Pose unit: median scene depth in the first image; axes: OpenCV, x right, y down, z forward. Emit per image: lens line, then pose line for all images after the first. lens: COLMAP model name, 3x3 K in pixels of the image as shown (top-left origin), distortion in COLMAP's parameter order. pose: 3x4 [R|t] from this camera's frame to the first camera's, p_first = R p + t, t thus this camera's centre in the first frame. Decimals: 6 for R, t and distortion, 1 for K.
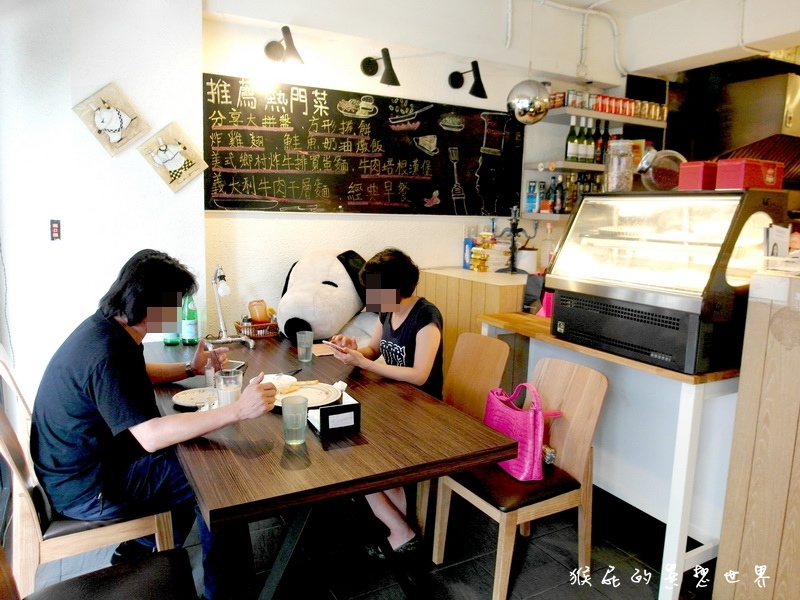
lens RADIAL K [[600.1, 0, 400.2], [0, 600.1, 312.3], [0, 0, 1]] dist [-0.011001, -0.014733]
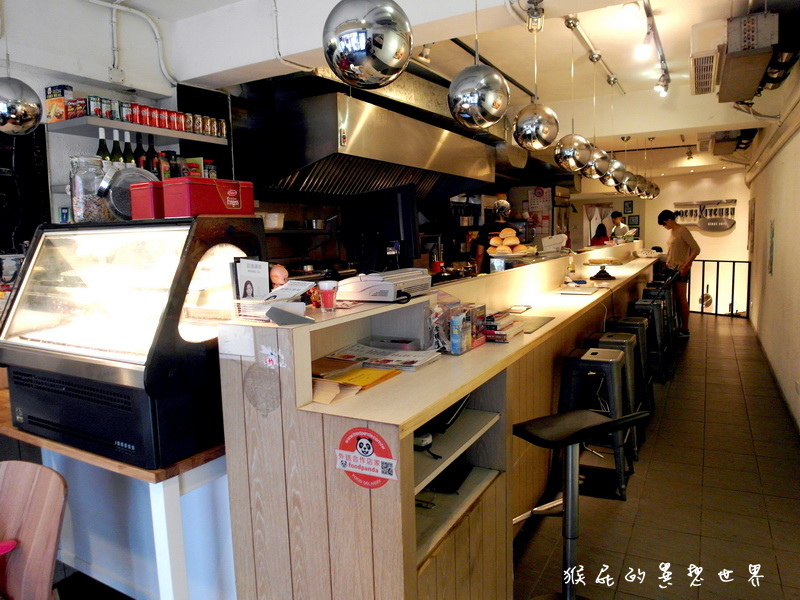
lens RADIAL K [[600.1, 0, 400.2], [0, 600.1, 312.3], [0, 0, 1]] dist [-0.011001, -0.014733]
pose [[0.861327, -0.109347, 0.496145, 0.207789], [0.125988, 0.992032, -0.000083, -0.025115], [-0.492182, 0.062580, 0.868240, 0.103026]]
